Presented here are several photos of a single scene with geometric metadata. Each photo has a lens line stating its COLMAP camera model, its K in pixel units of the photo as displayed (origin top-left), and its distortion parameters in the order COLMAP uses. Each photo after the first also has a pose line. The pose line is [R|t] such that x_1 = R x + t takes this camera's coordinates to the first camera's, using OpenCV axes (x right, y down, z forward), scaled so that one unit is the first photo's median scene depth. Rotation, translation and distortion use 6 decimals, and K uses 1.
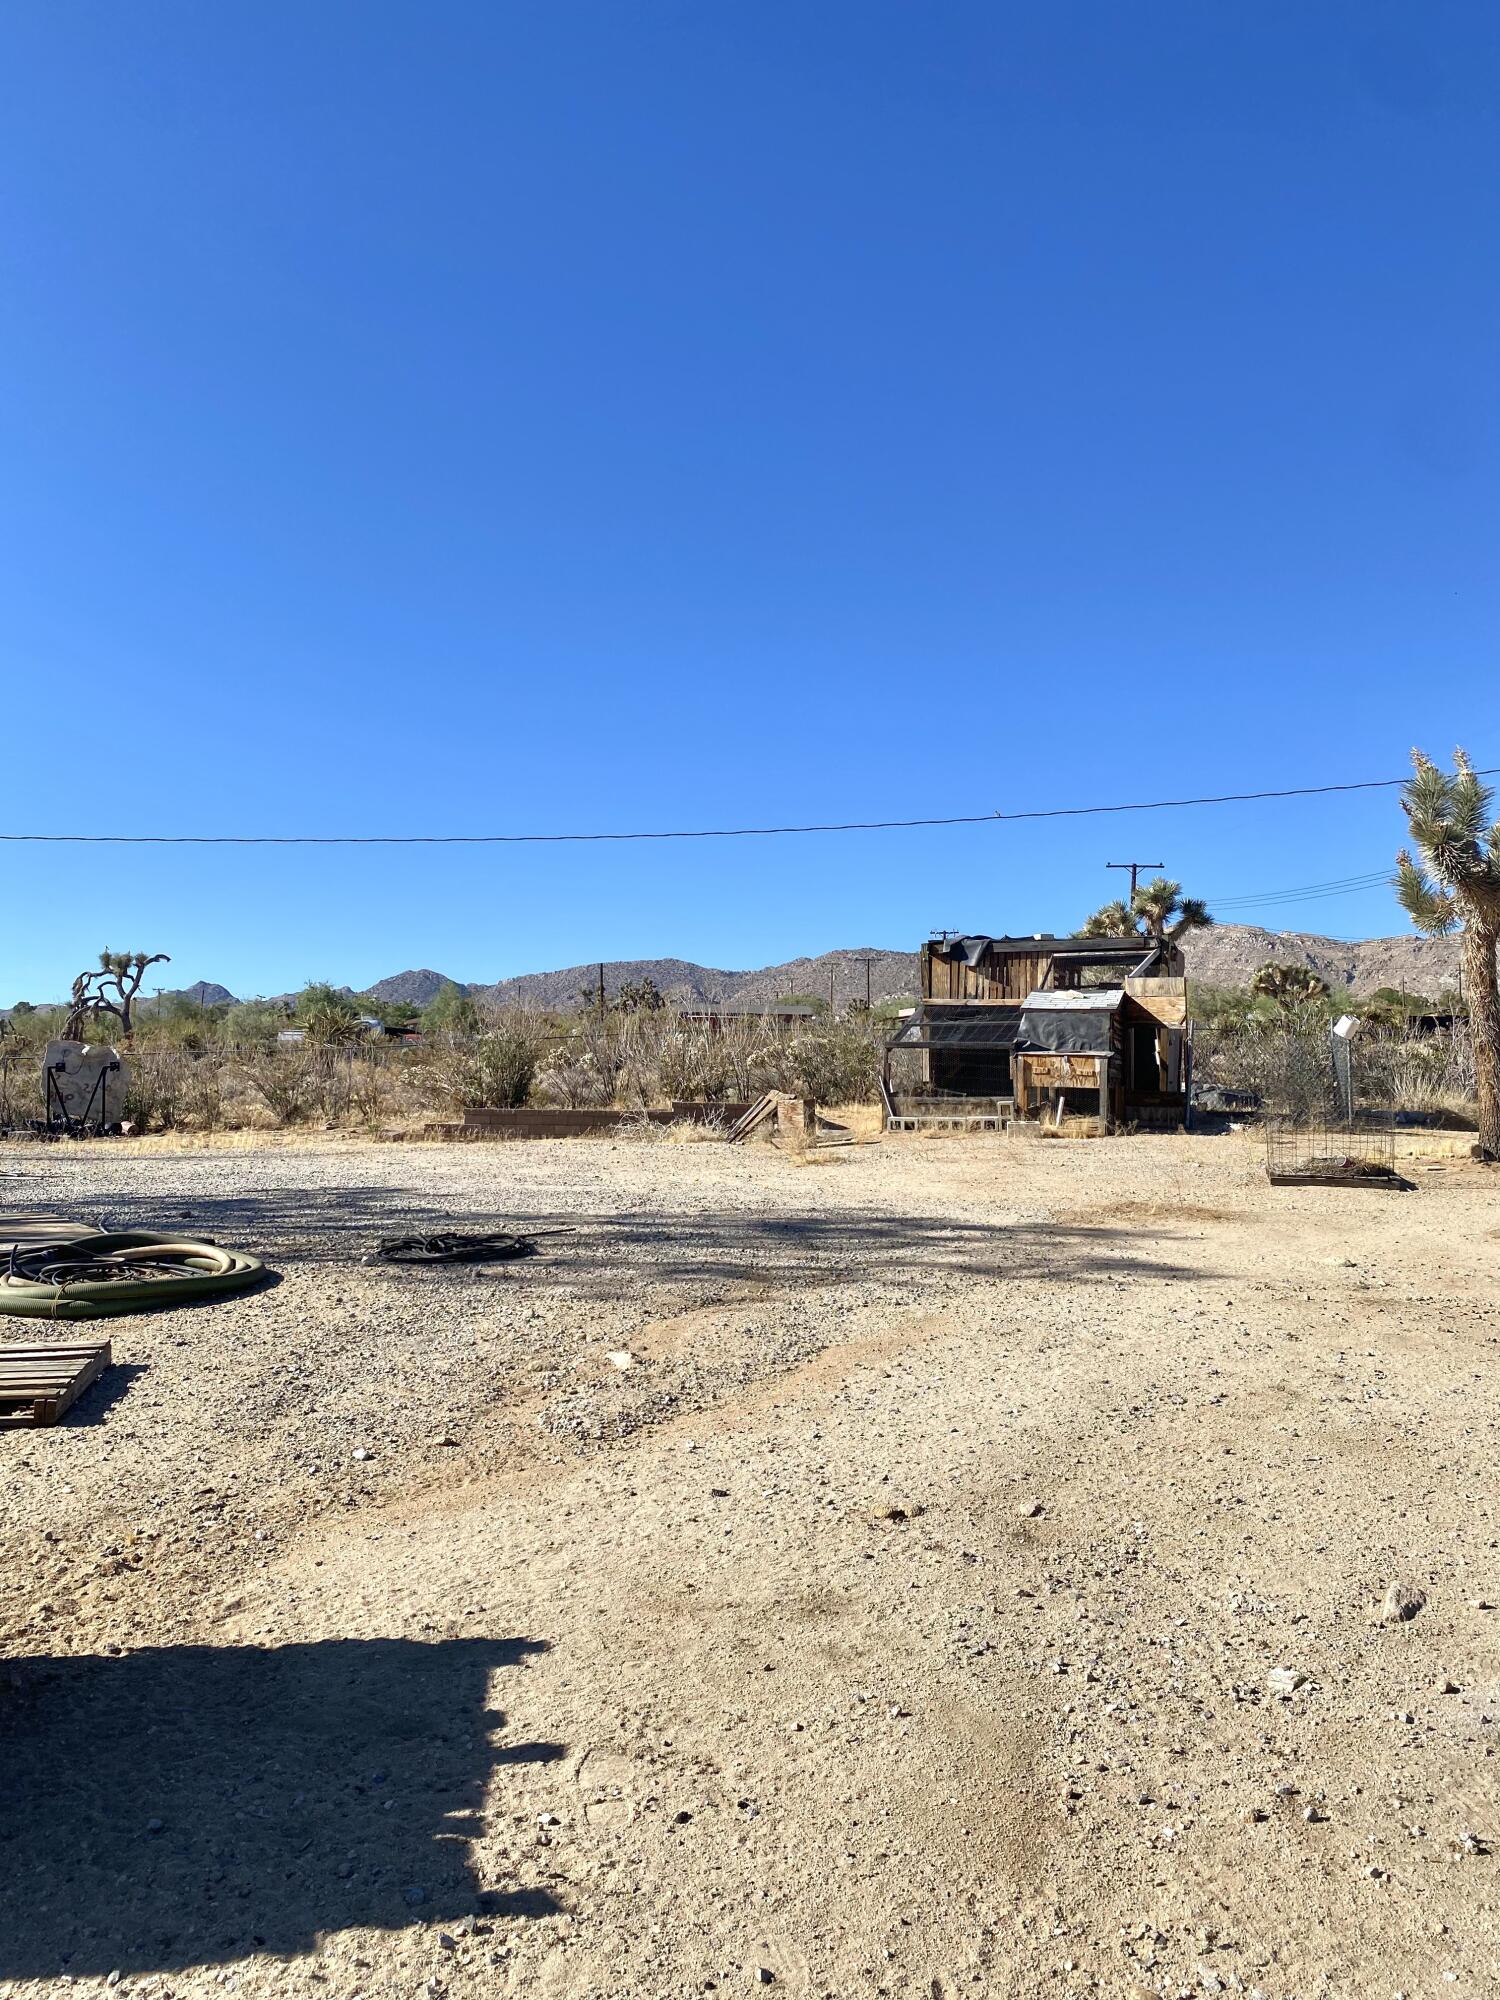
lens RADIAL K [[1513.8, 0, 754.1], [0, 1513.8, 994.8], [0, 0, 1]] dist [0.030739, -0.036276]
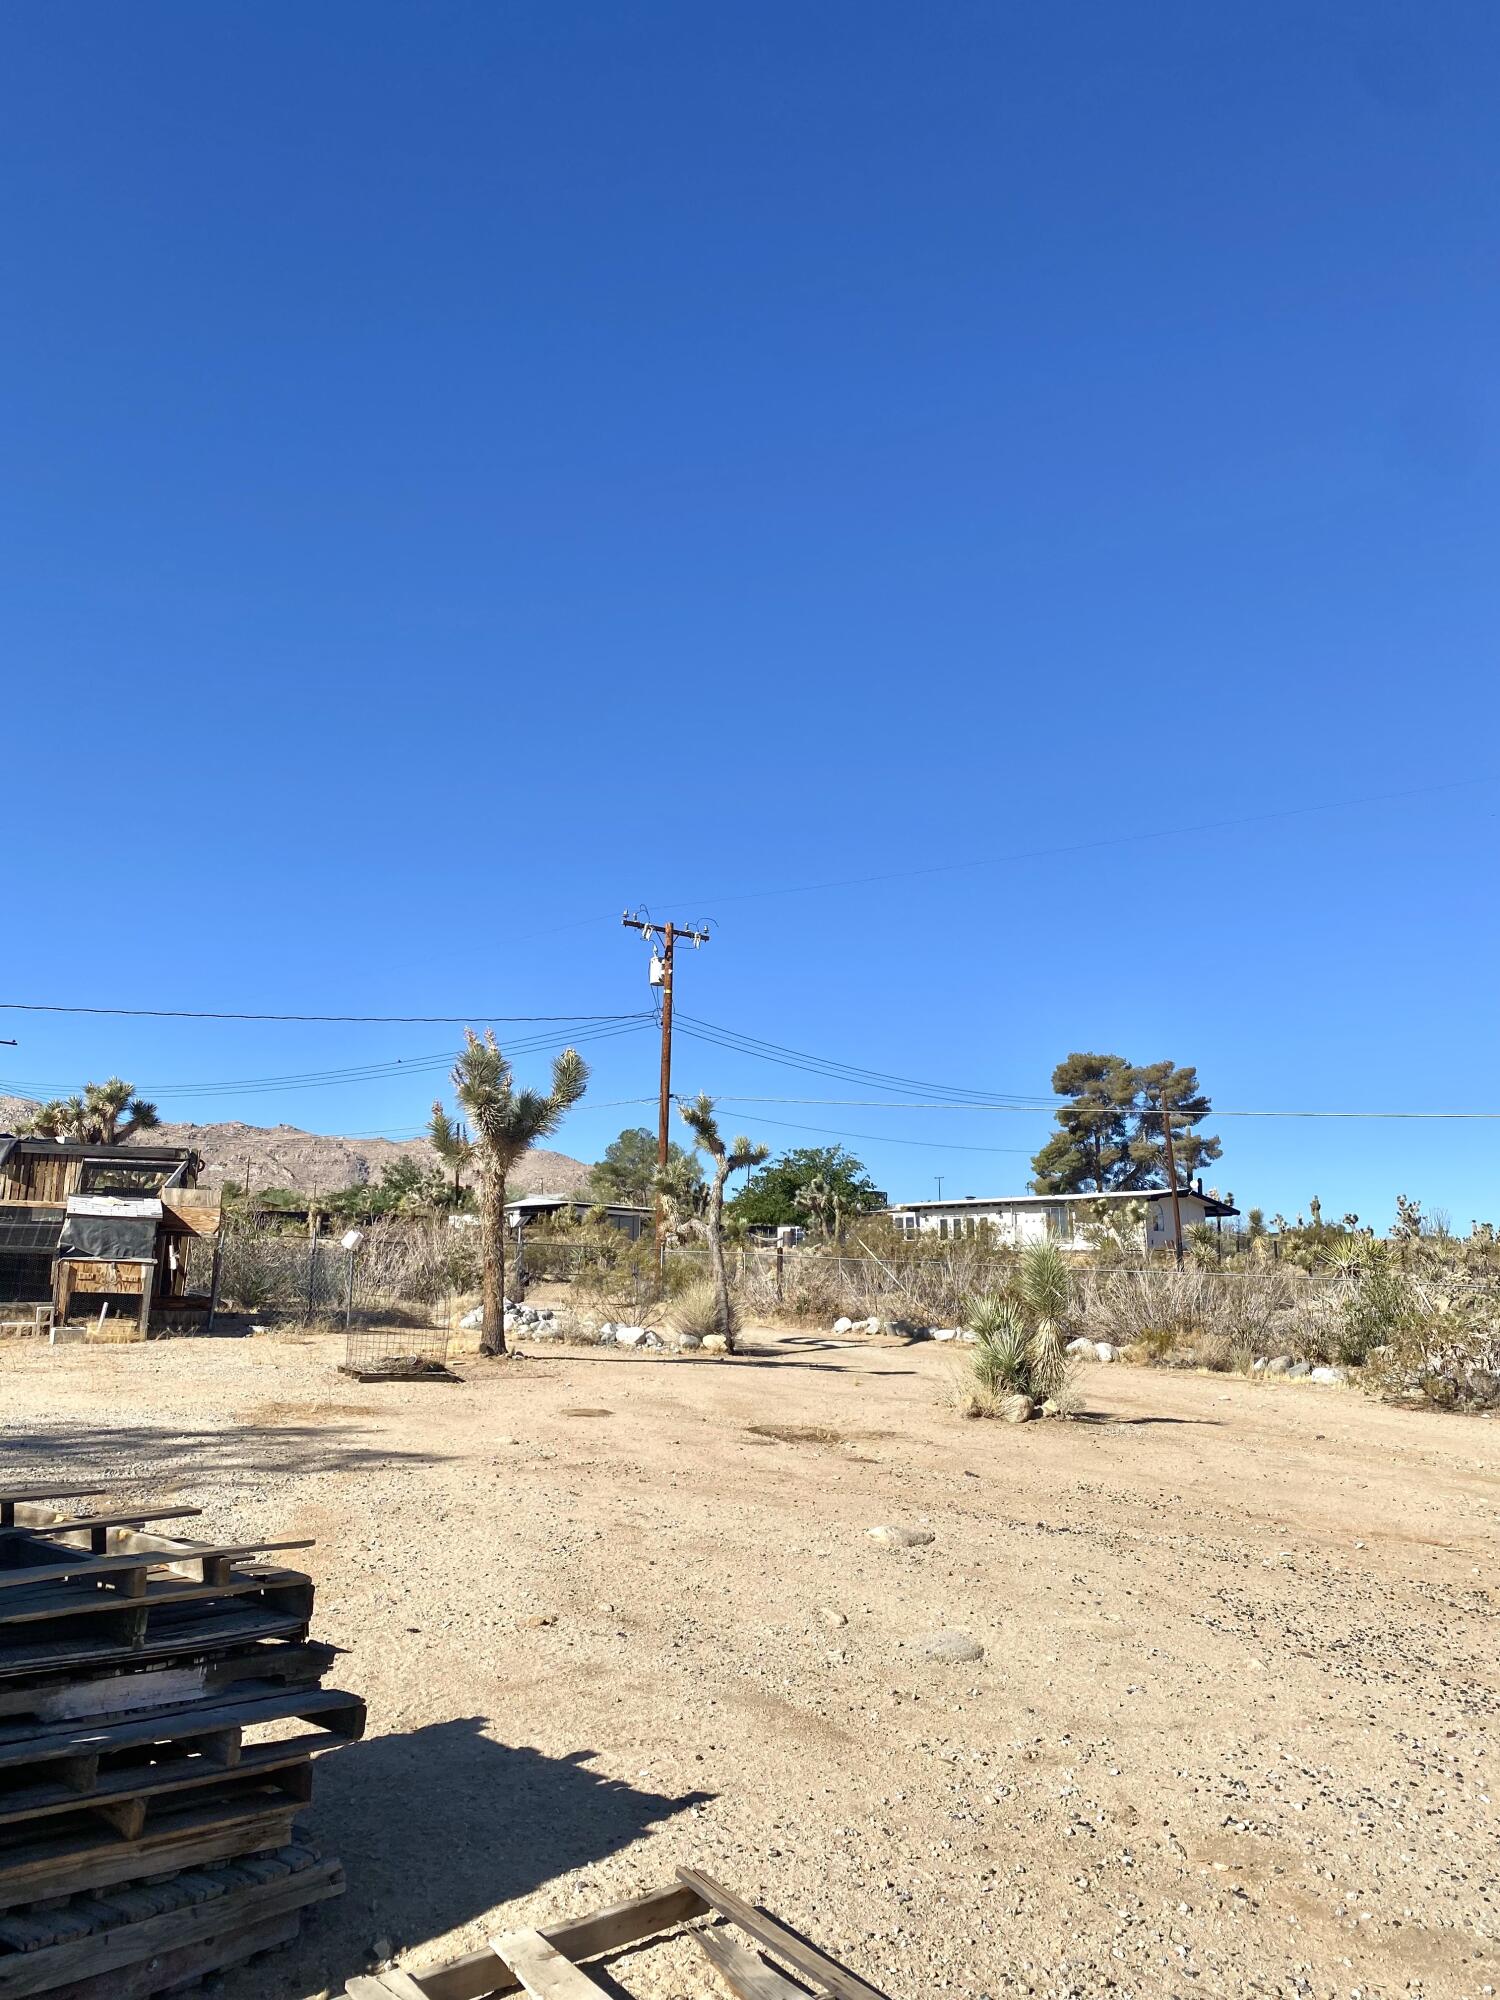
lens RADIAL K [[1513.8, 0, 754.1], [0, 1513.8, 994.8], [0, 0, 1]] dist [0.030739, -0.036276]
pose [[0.716997, 0.138395, 0.683200, -0.217245], [-0.055791, 0.988342, -0.141656, -0.017748], [-0.694840, 0.063451, 0.716360, -0.066138]]
